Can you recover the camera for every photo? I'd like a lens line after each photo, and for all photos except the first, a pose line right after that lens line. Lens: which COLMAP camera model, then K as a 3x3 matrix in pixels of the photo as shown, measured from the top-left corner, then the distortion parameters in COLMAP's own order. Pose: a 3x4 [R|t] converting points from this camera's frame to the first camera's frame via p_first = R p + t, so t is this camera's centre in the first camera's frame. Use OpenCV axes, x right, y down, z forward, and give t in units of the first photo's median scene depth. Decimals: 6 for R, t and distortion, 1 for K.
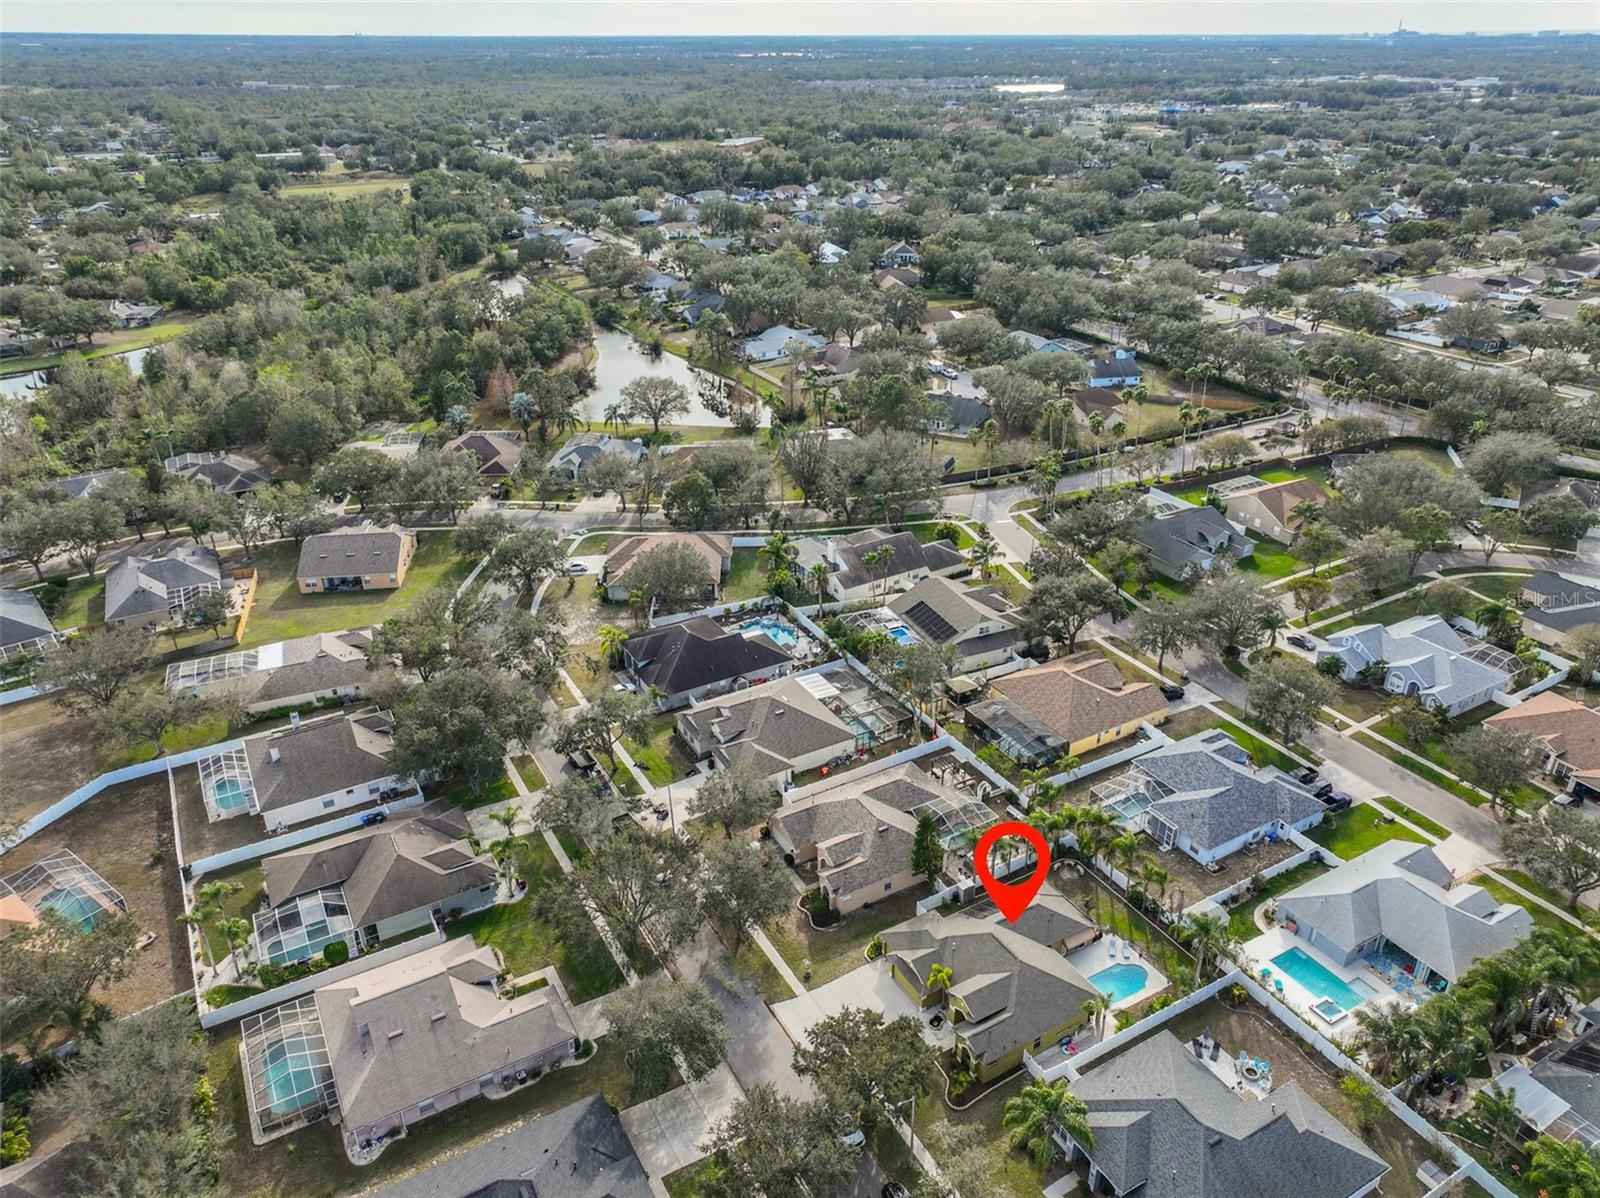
lens RADIAL K [[1116.6, 0, 805.9], [0, 1116.6, 600.8], [0, 0, 1]] dist [0.007777, 0.006449]
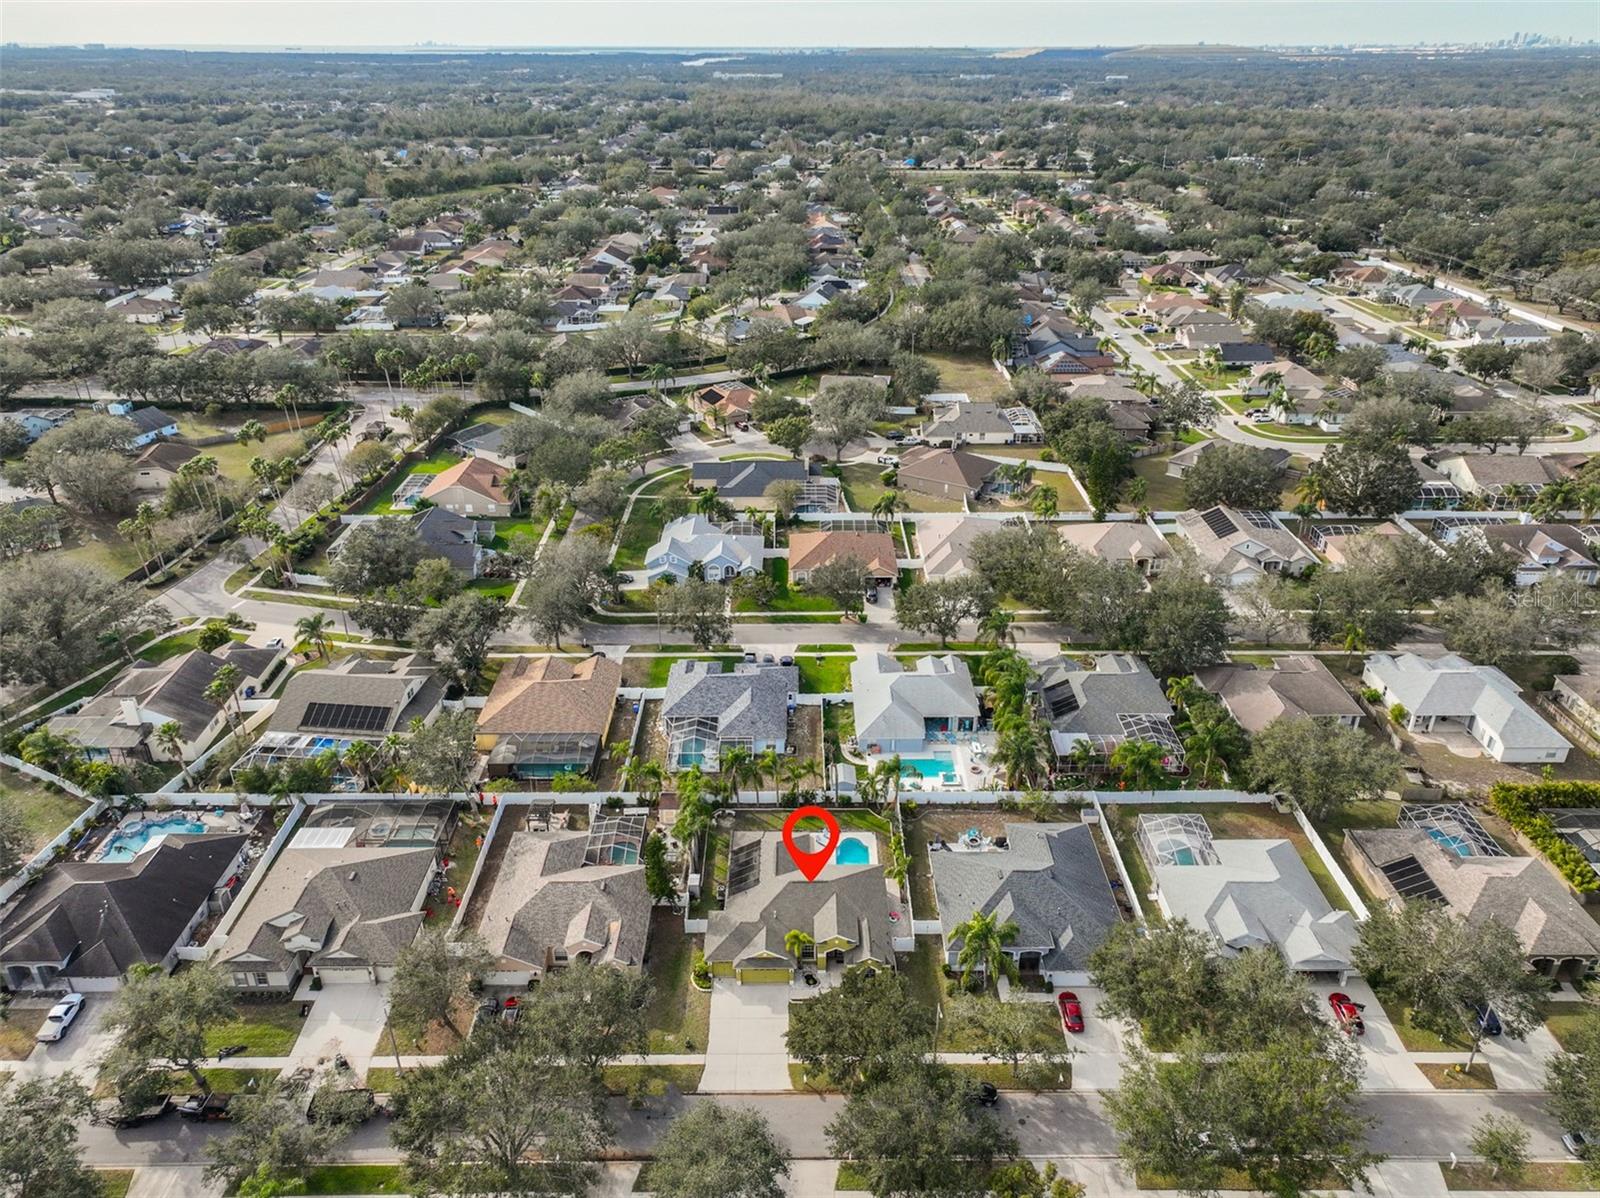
lens RADIAL K [[1116.6, 0, 805.9], [0, 1116.6, 600.8], [0, 0, 1]] dist [0.007777, 0.006449]
pose [[0.491971, -0.384249, 0.781228, -0.342256], [0.391545, 0.899116, 0.195661, -0.087879], [-0.777597, 0.209627, 0.592790, 0.193625]]
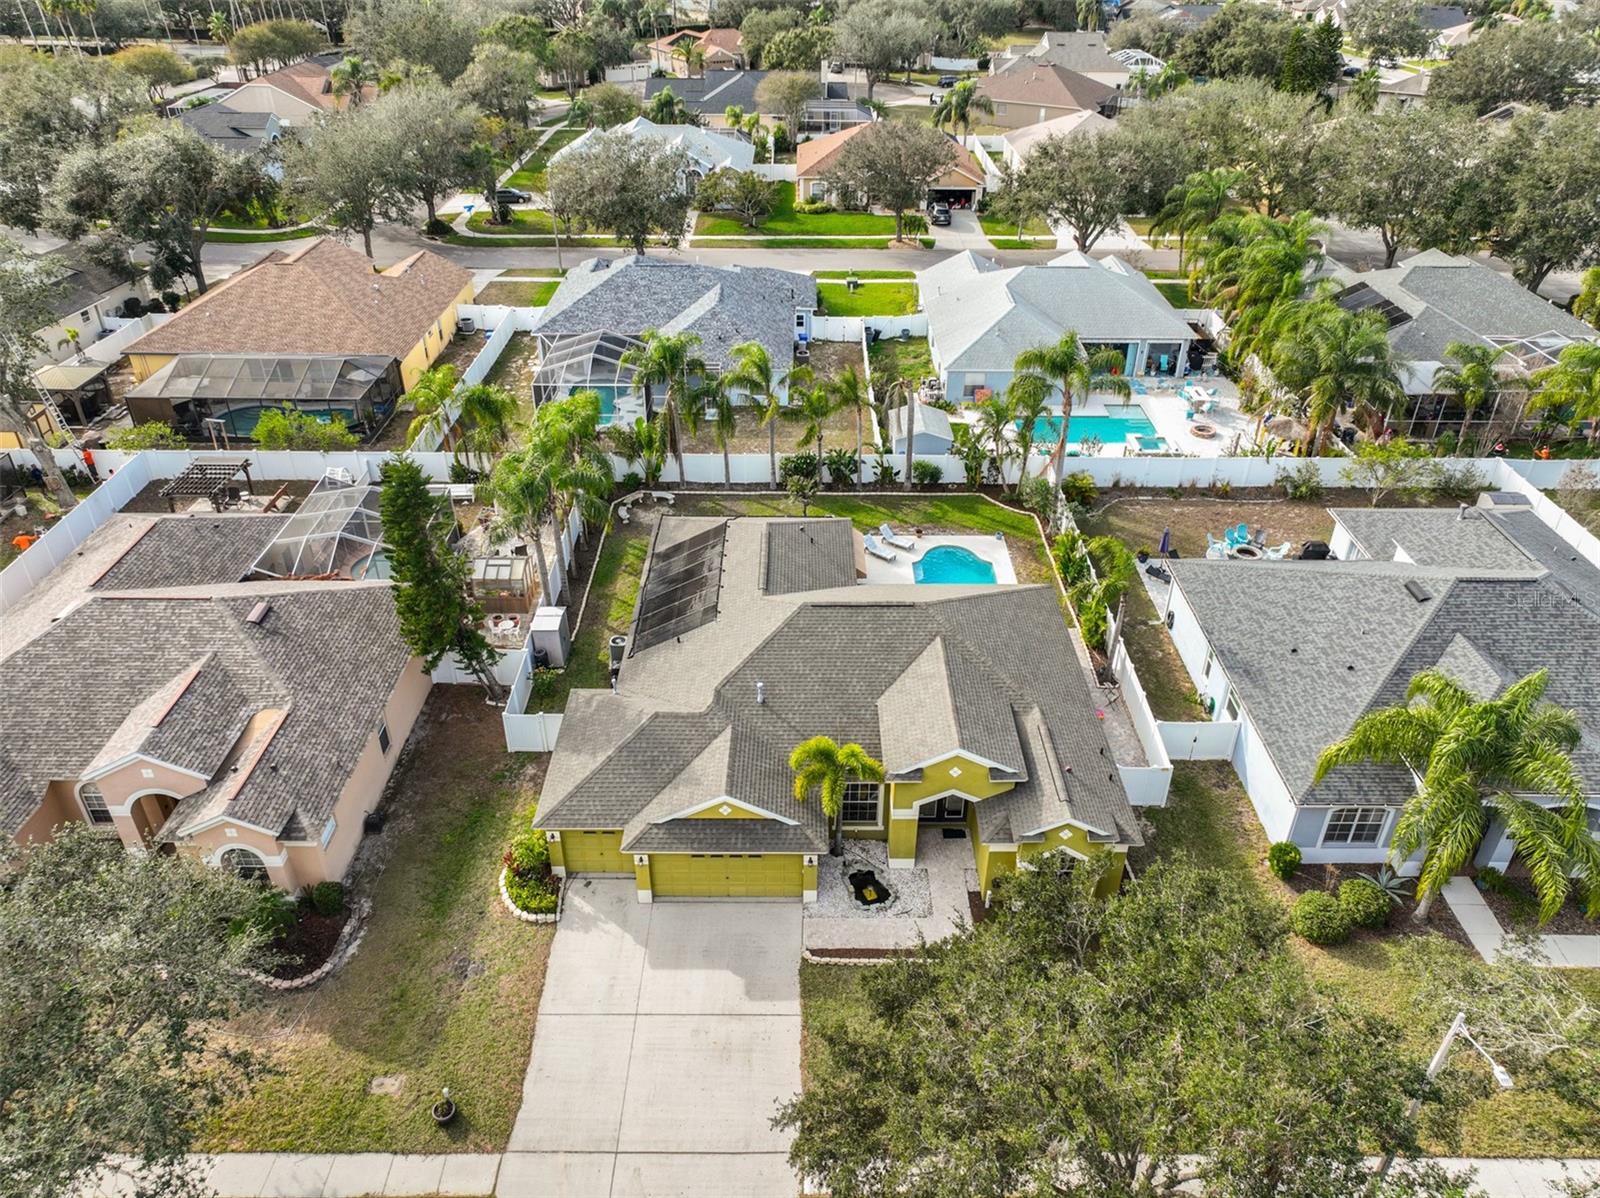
lens RADIAL K [[1116.6, 0, 805.9], [0, 1116.6, 600.8], [0, 0, 1]] dist [0.007777, 0.006449]
pose [[0.496053, -0.460734, 0.735973, -0.060756], [0.385414, 0.876368, 0.288851, 0.120733], [-0.778066, 0.140369, 0.612298, 0.488181]]
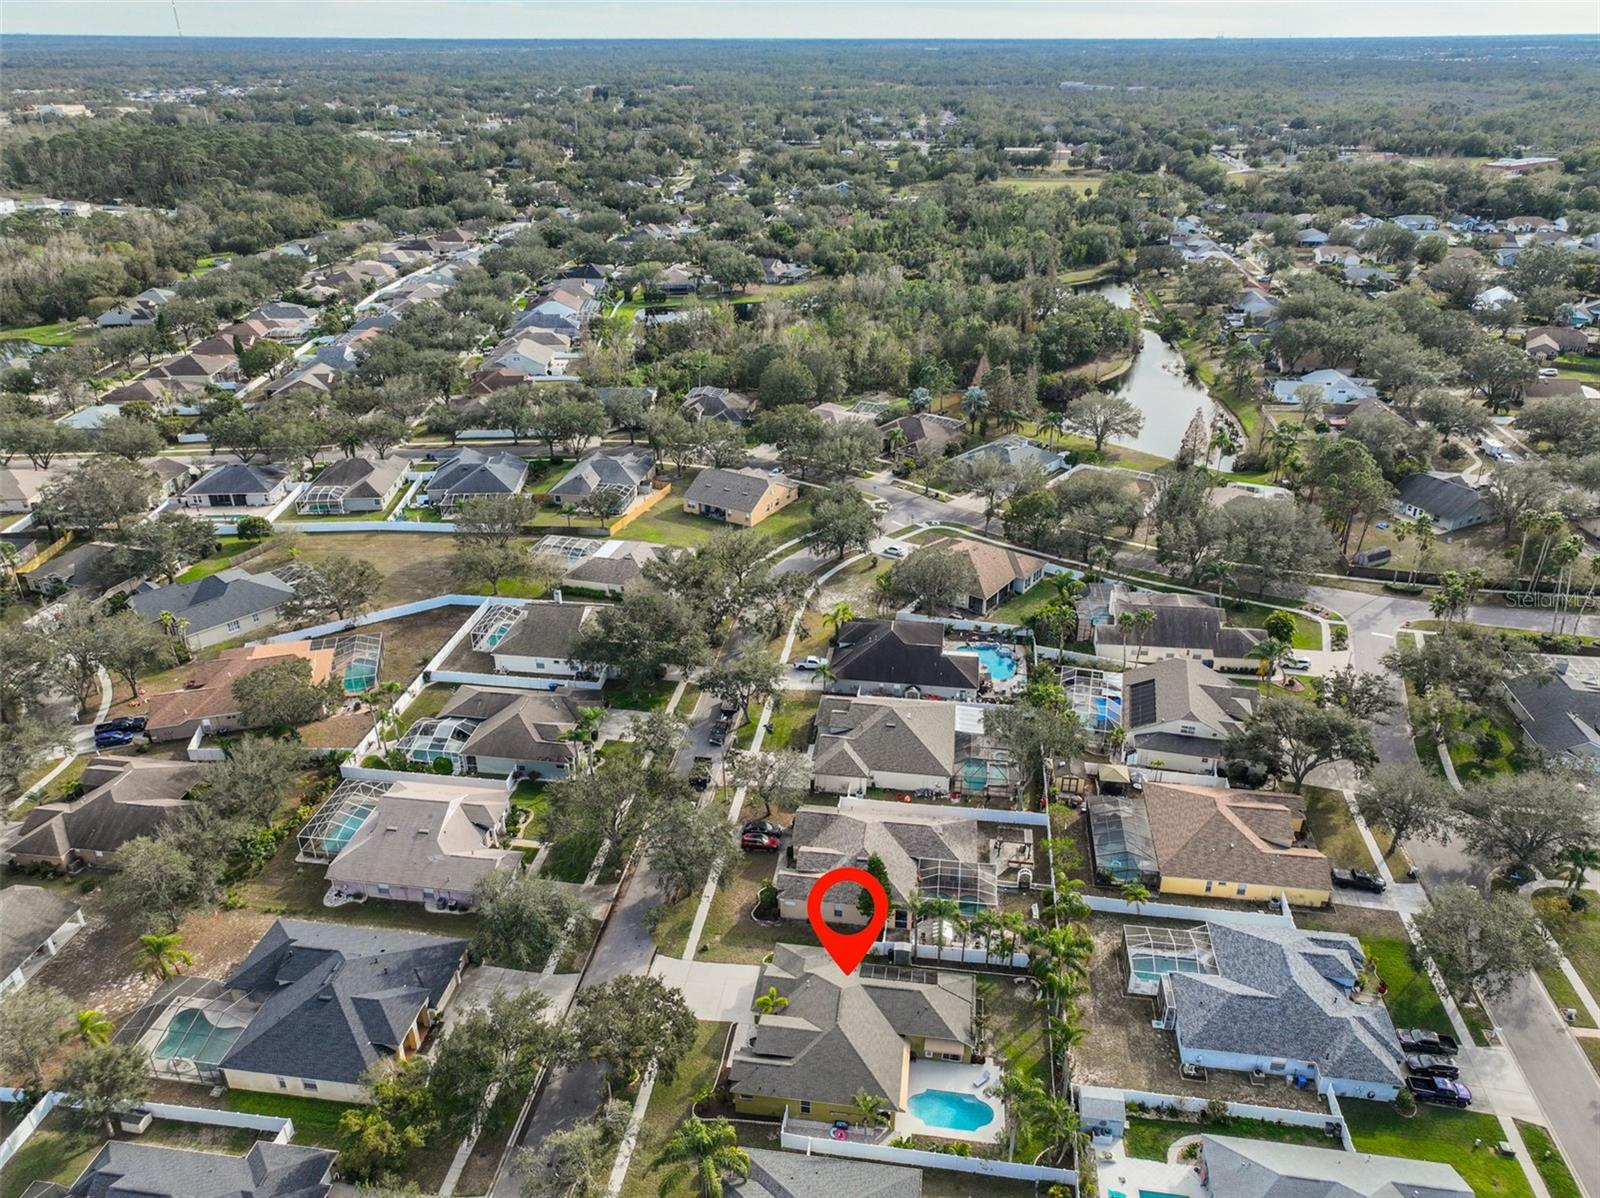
lens RADIAL K [[1116.6, 0, 805.9], [0, 1116.6, 600.8], [0, 0, 1]] dist [0.007777, 0.006449]
pose [[0.787170, 0.279505, -0.549764, 0.358685], [-0.280422, 0.956142, 0.084594, -0.056959], [0.549297, 0.087576, 0.831026, 0.101558]]
